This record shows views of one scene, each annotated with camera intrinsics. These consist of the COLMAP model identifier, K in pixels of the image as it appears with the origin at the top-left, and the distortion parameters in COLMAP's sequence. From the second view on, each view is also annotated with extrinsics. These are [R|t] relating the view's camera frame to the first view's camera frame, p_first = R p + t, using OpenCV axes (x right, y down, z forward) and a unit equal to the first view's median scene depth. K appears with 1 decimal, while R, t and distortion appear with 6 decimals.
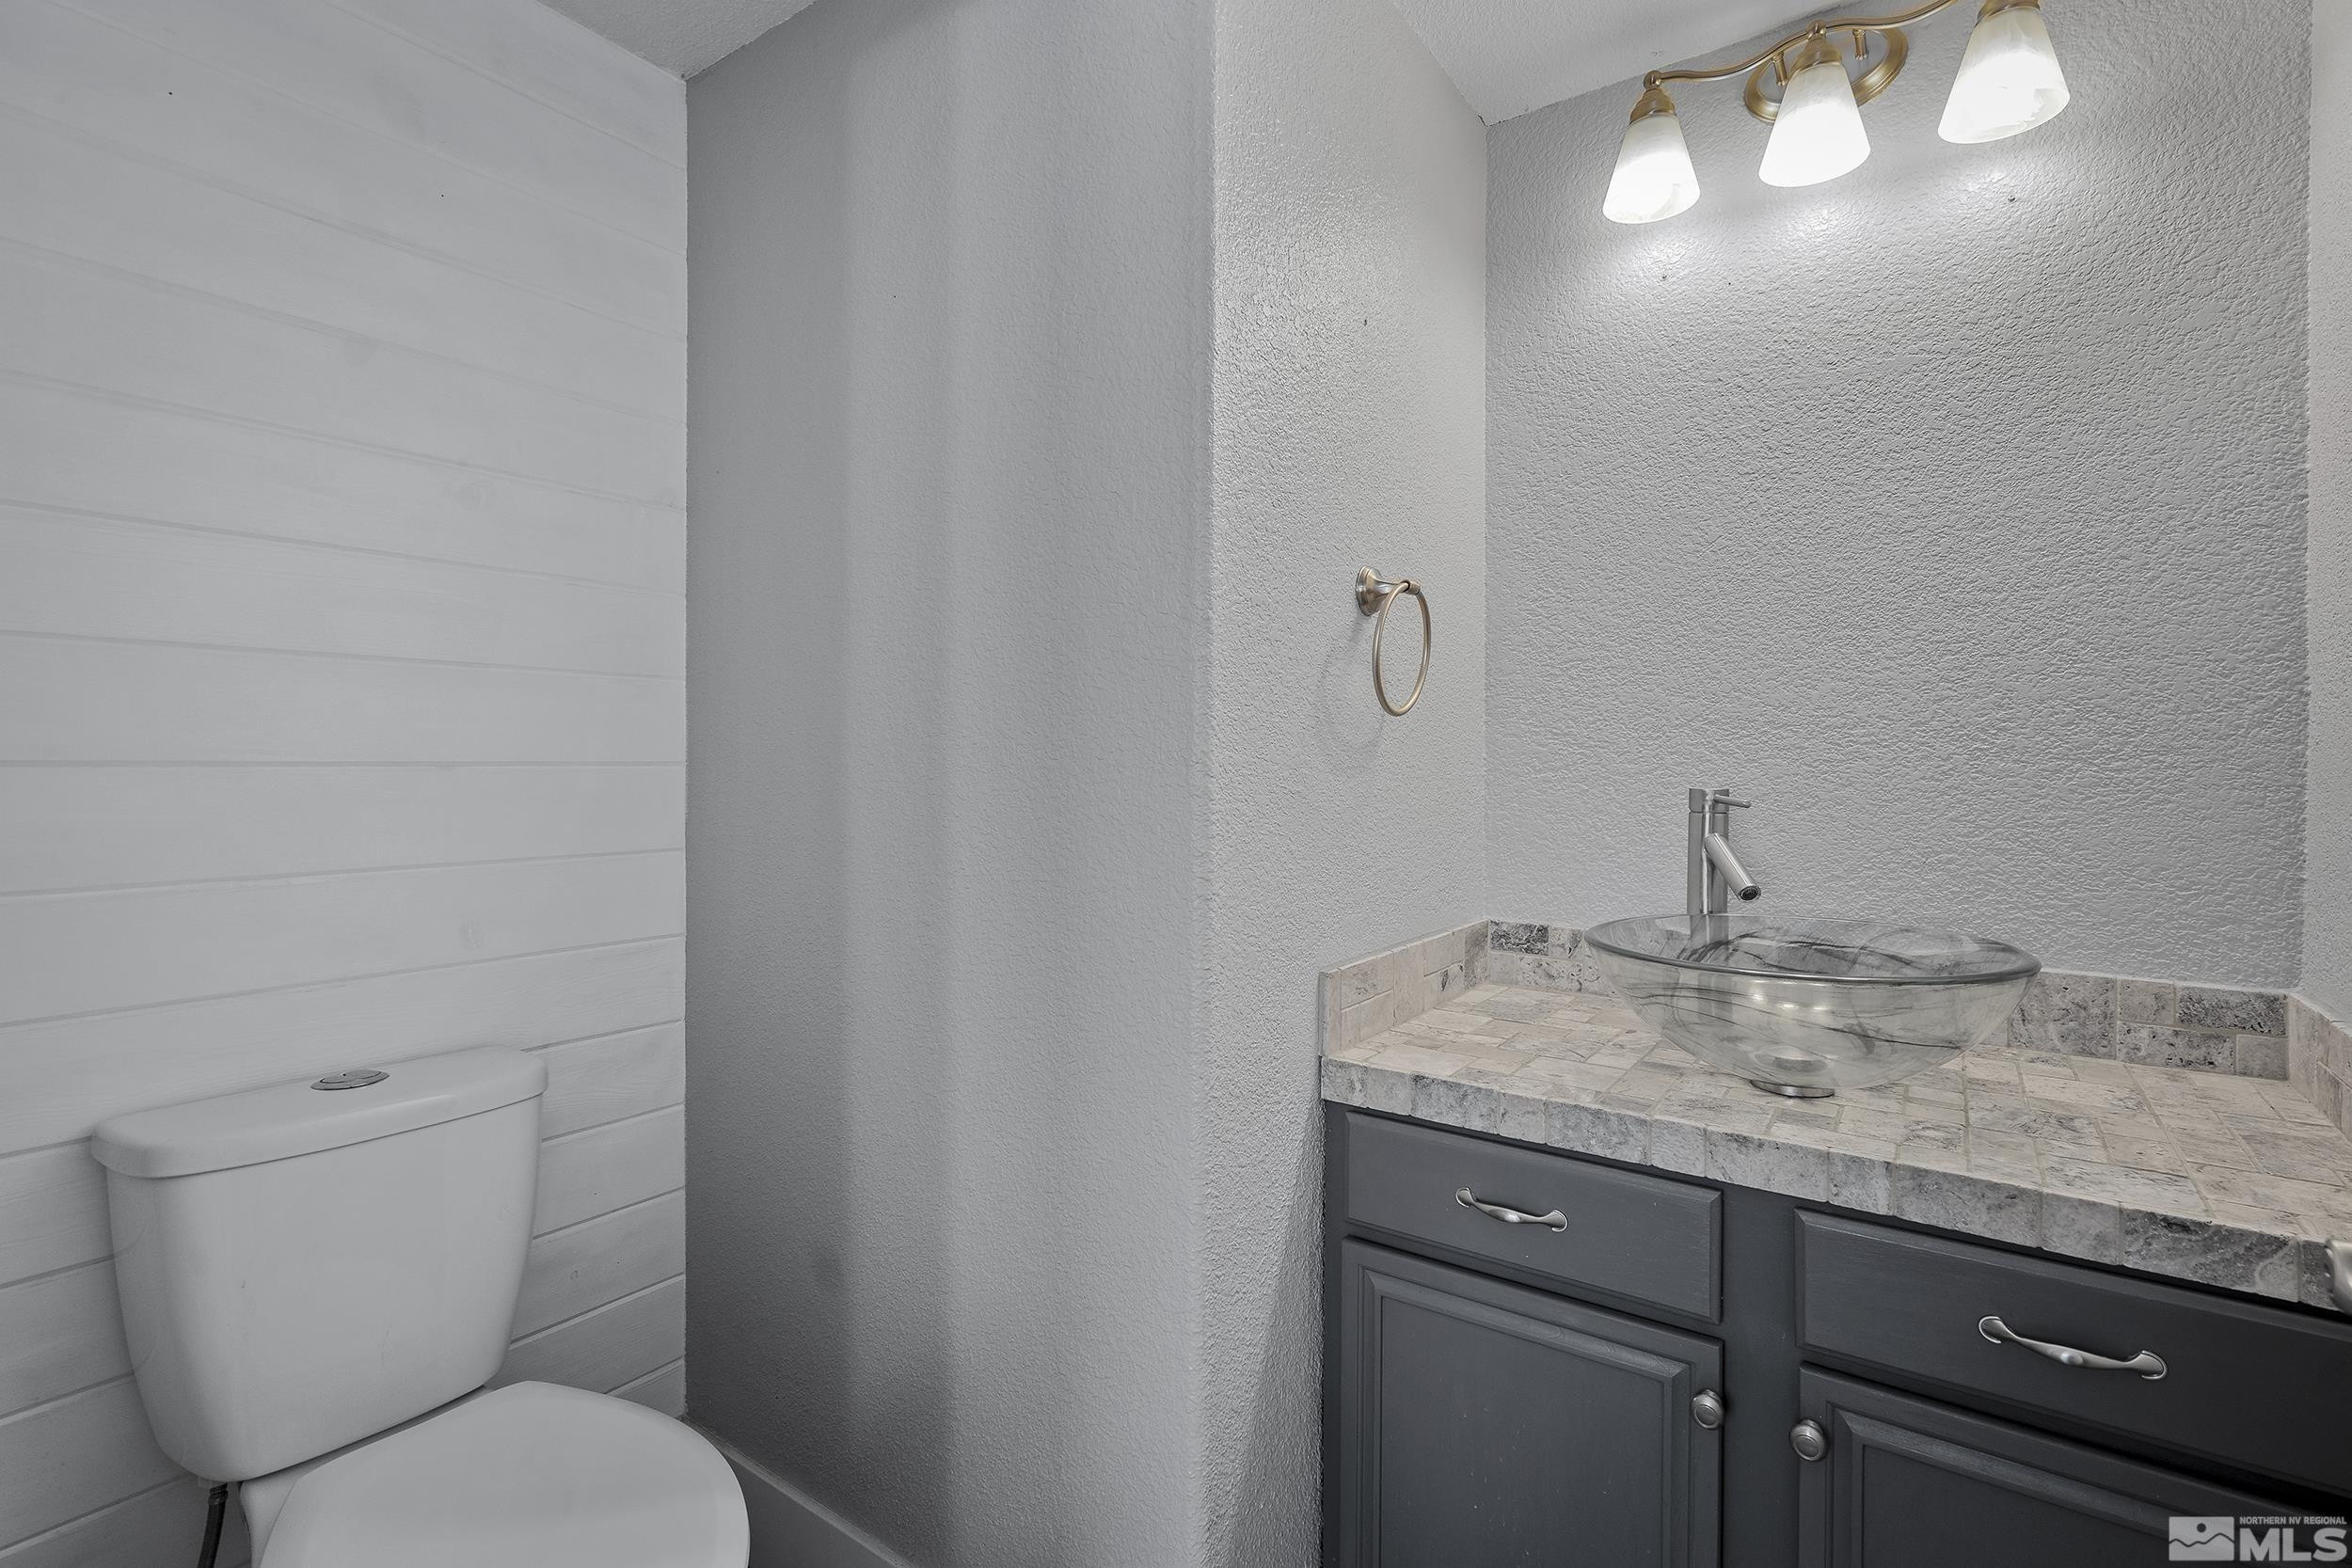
lens RADIAL K [[1098.0, 0, 1130.7], [0, 1098.0, 740.3], [0, 0, 1]] dist [0.004070, 0.001017]
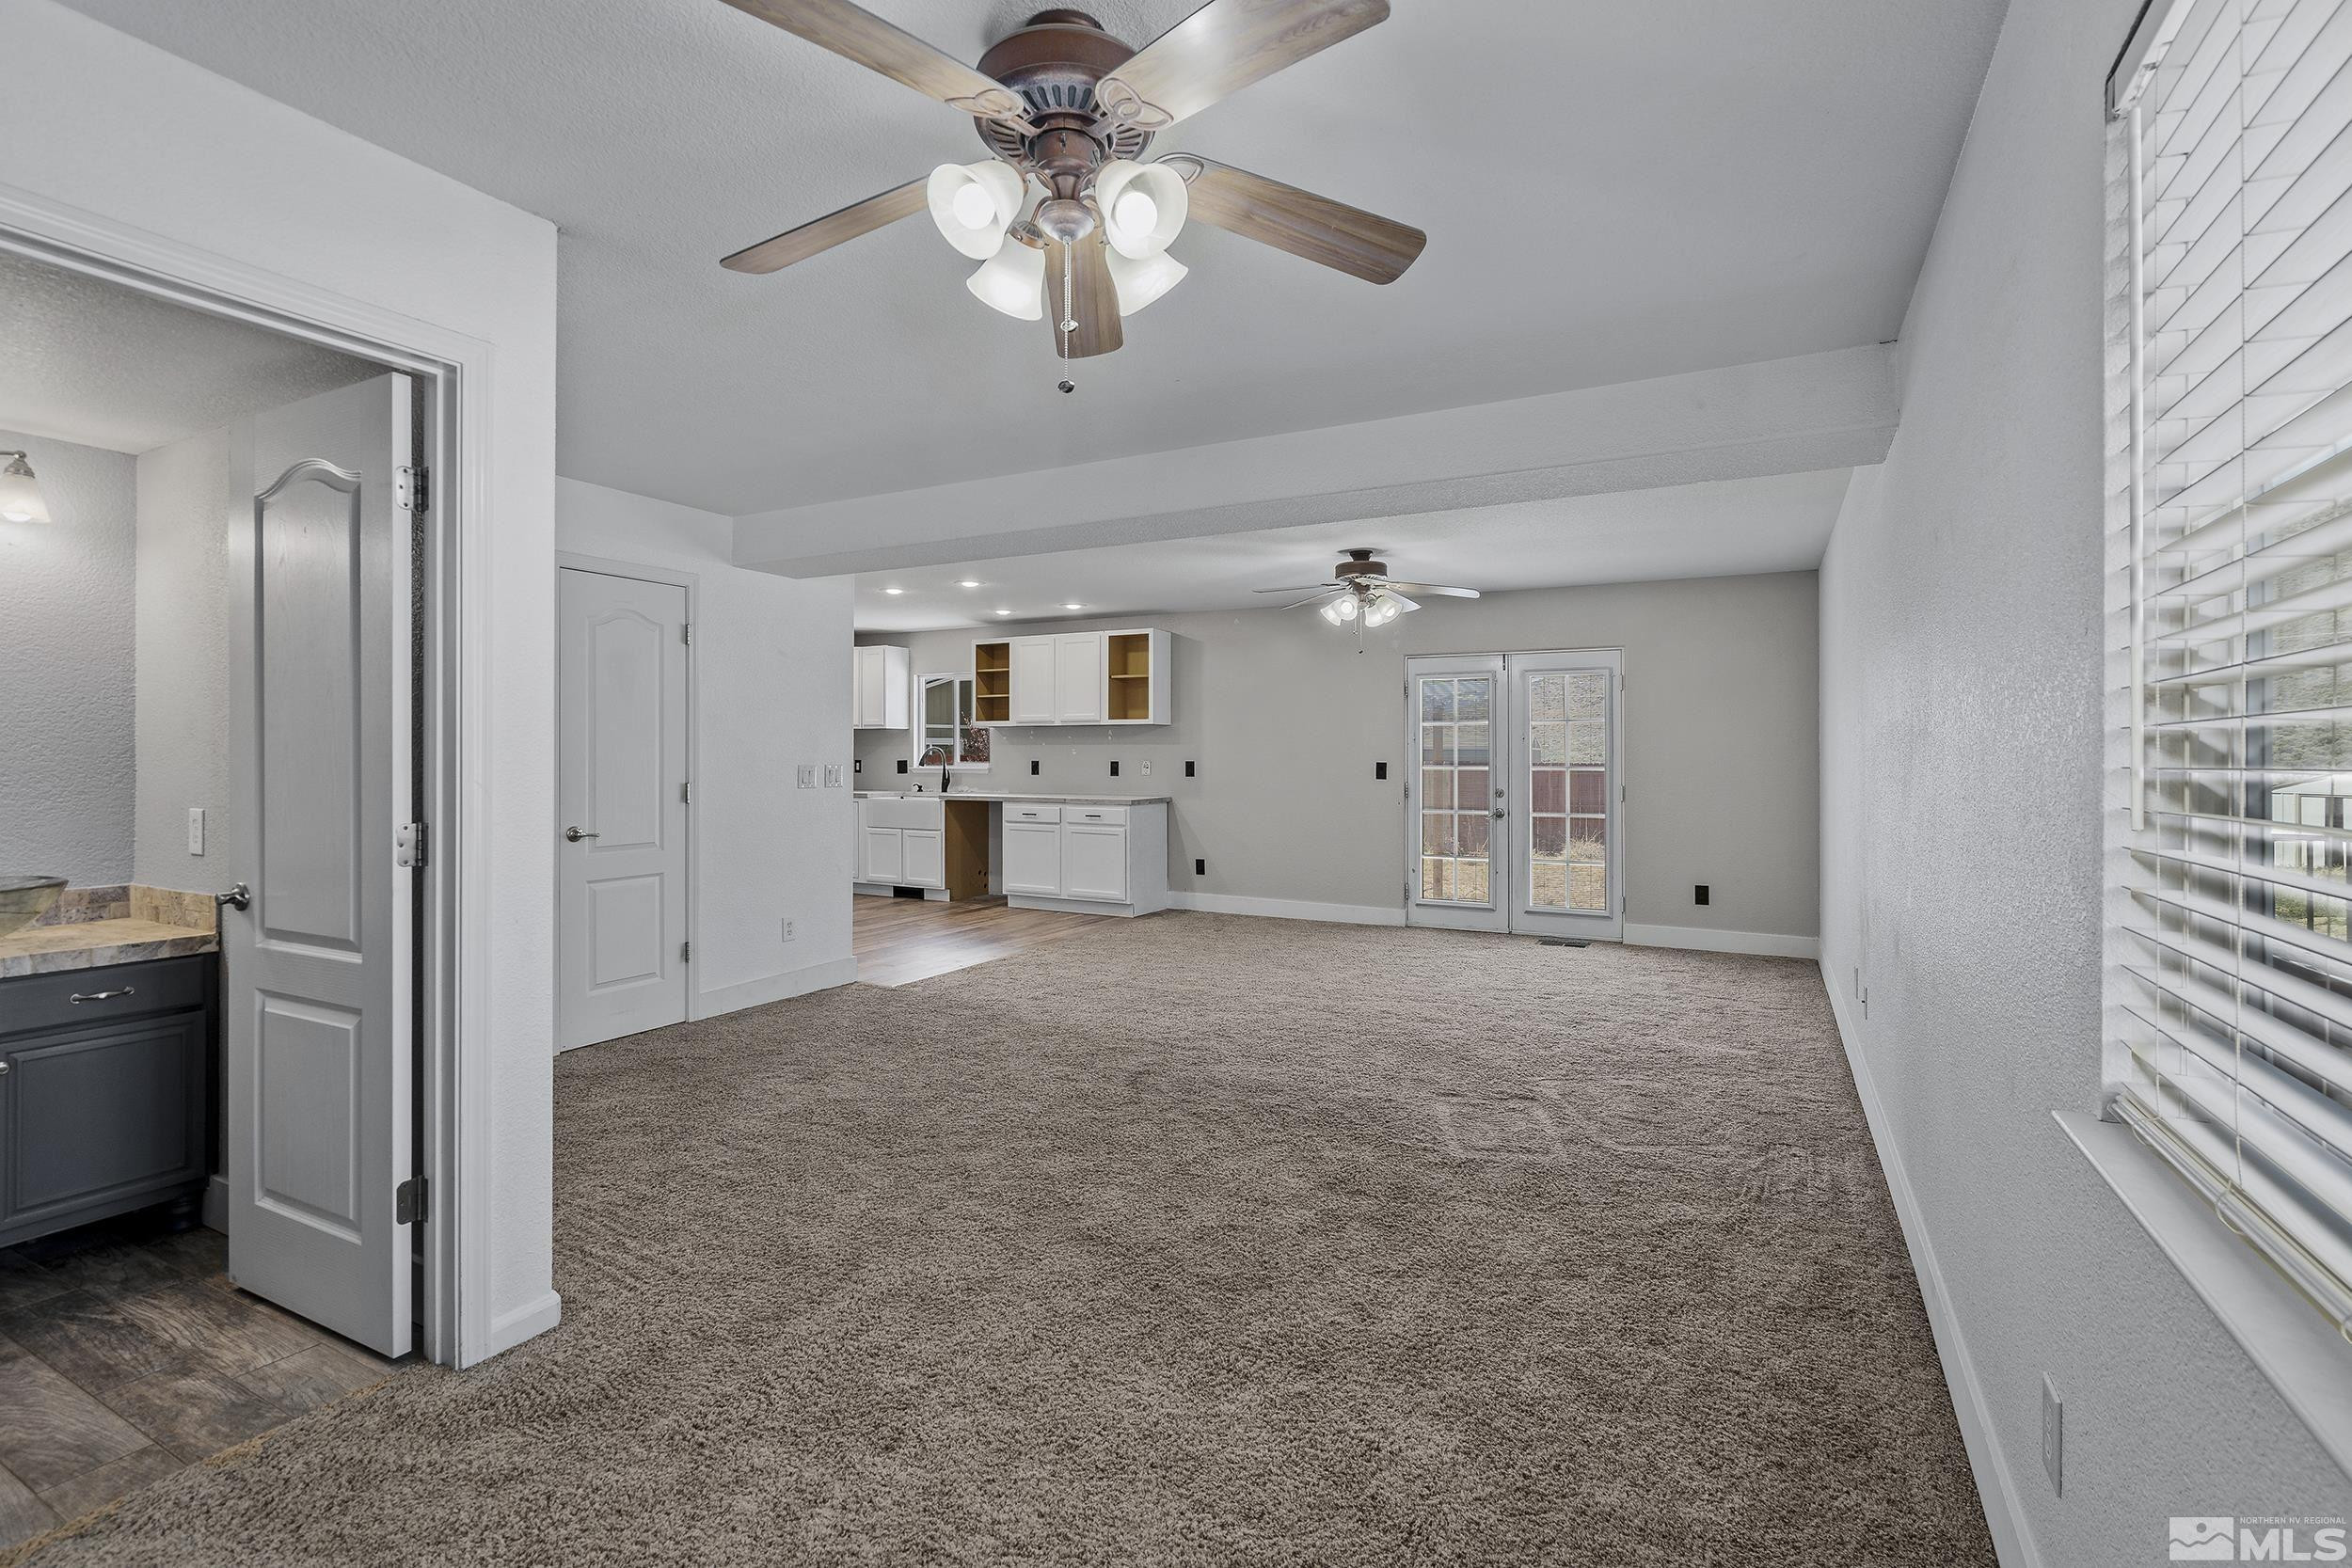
lens RADIAL K [[1098.0, 0, 1186.6], [0, 1098.0, 765.0], [0, 0, 1]] dist [0.004070, 0.001017]
pose [[-0.134847, -0.006663, 0.990844, -1.896347], [-0.006948, 0.999959, 0.005779, -0.088885], [-0.990842, -0.006105, -0.134888, -1.142270]]
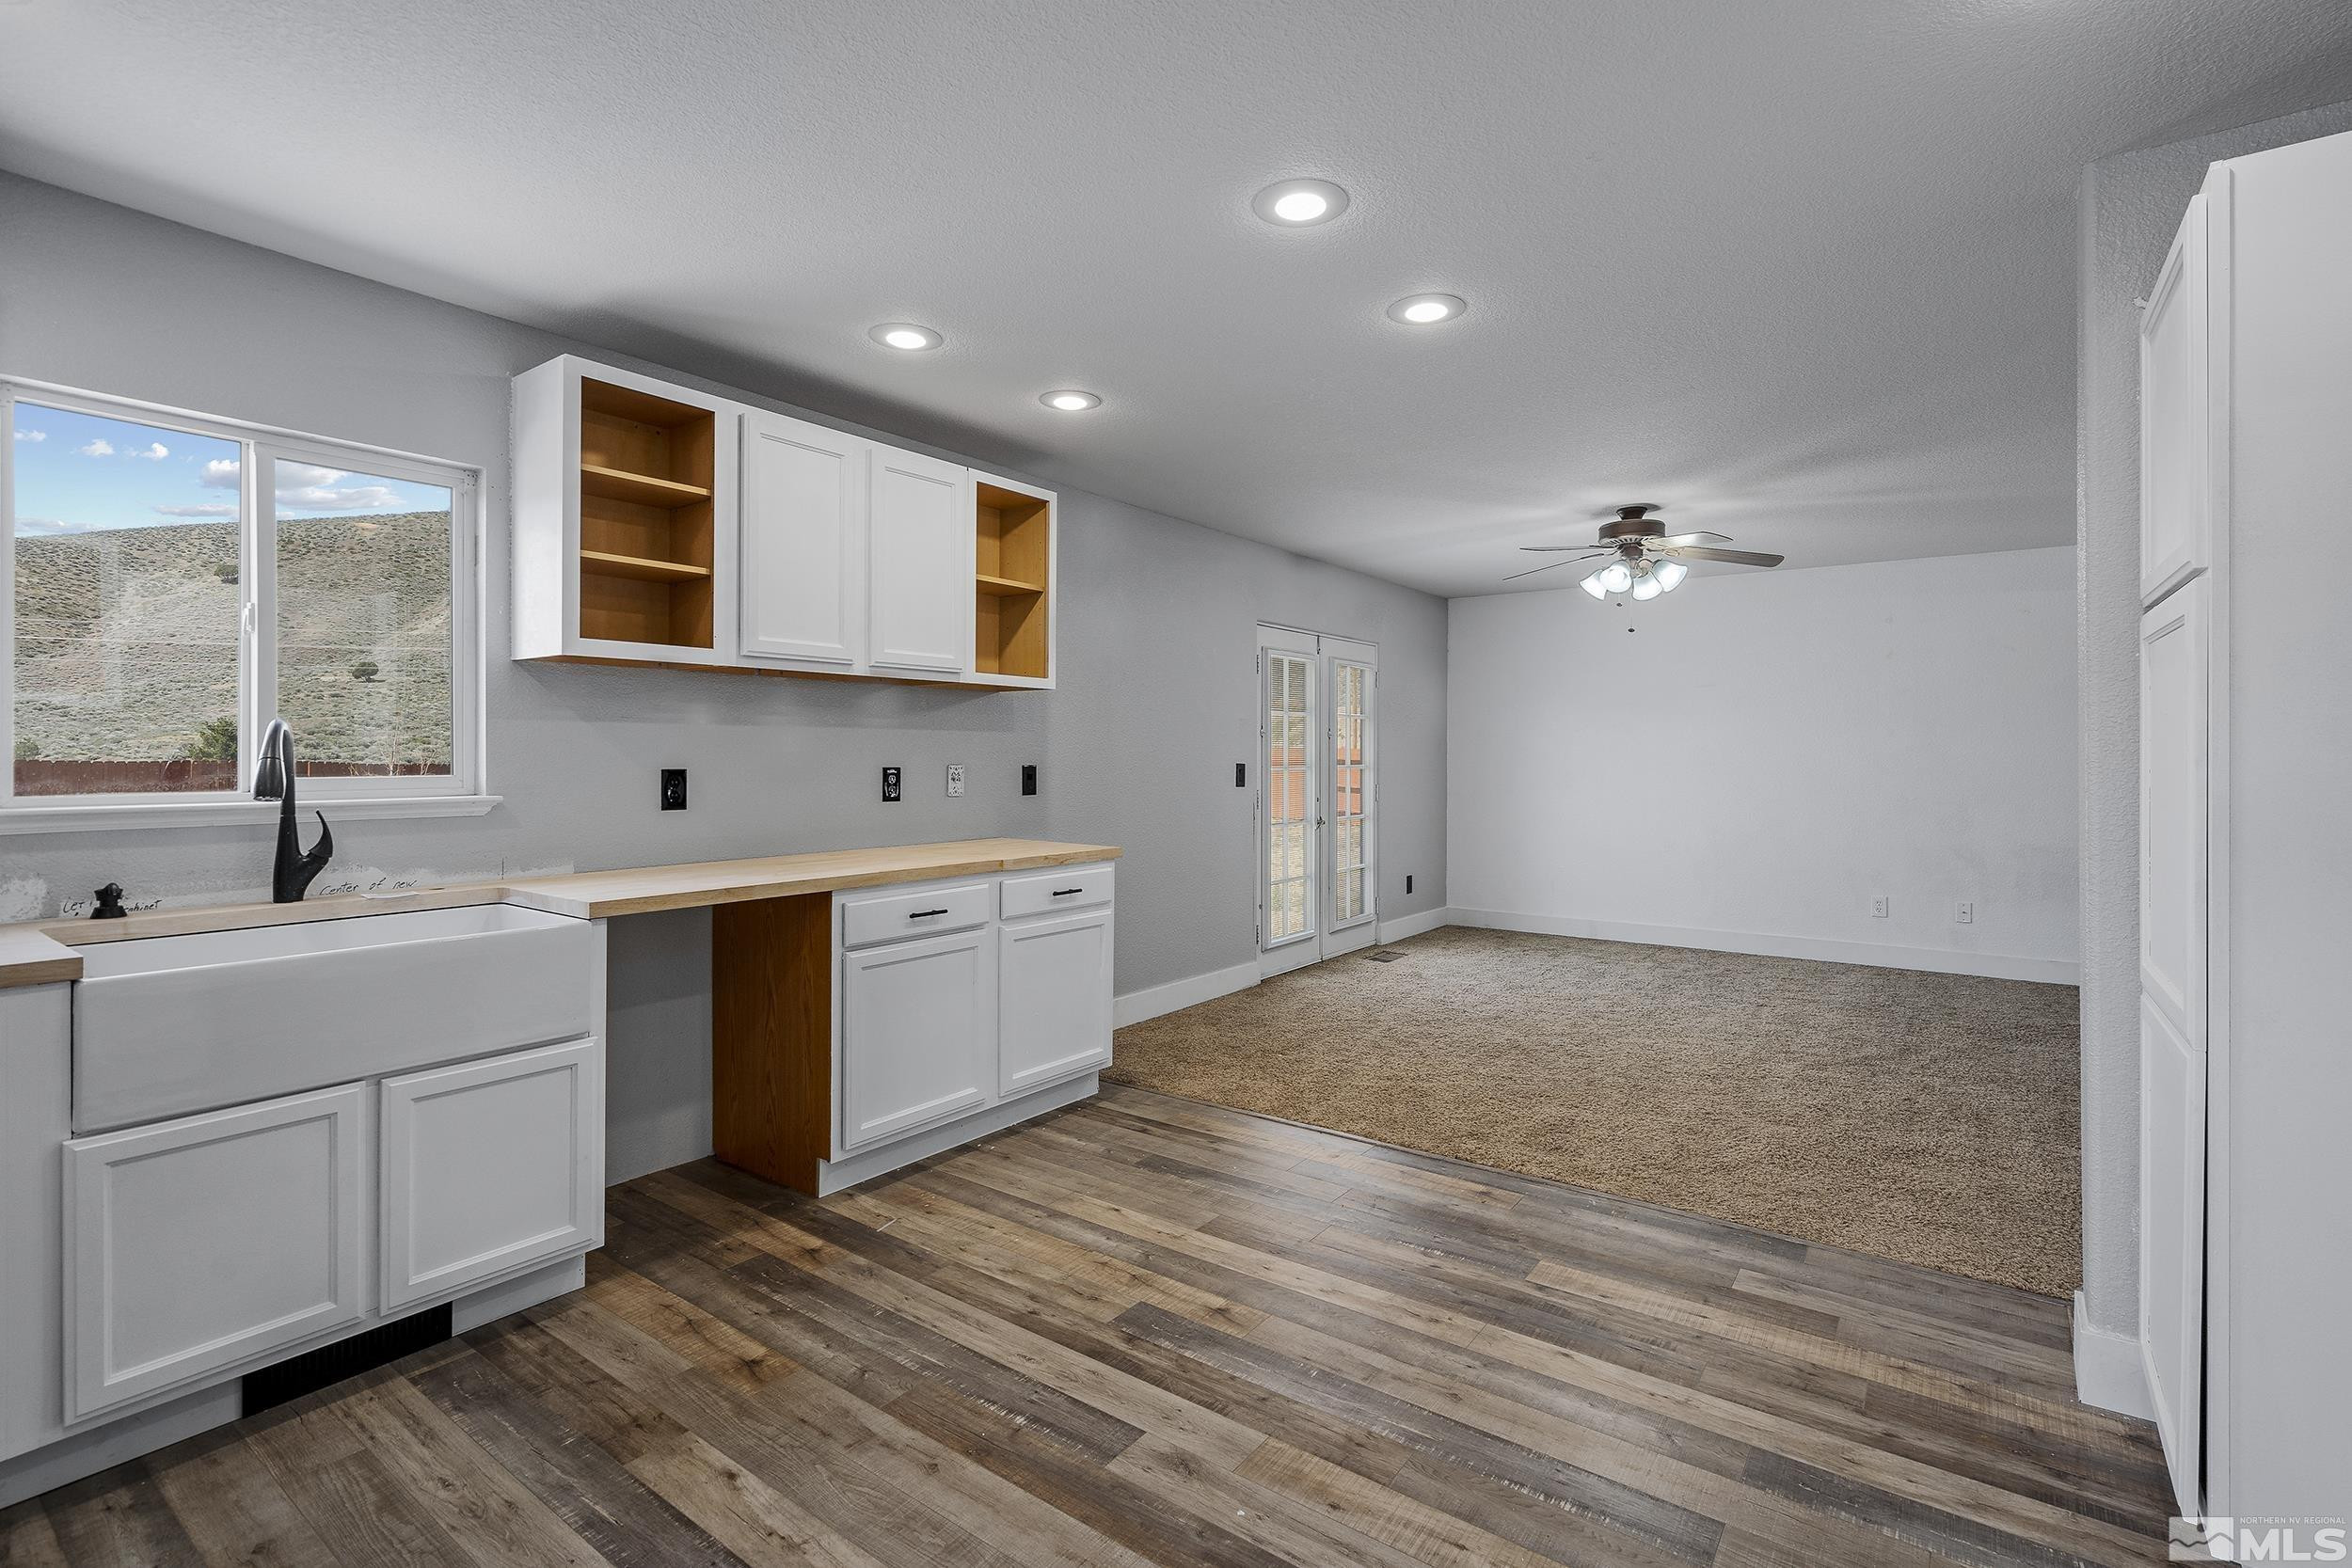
lens RADIAL K [[1098.0, 0, 1203.6], [0, 1098.0, 751.7], [0, 0, 1]] dist [0.004070, 0.001017]
pose [[-0.999943, 0.001310, -0.010568, 4.887145], [0.001408, 0.999956, -0.009314, -0.081957], [0.010556, -0.009329, -0.999901, 1.642222]]
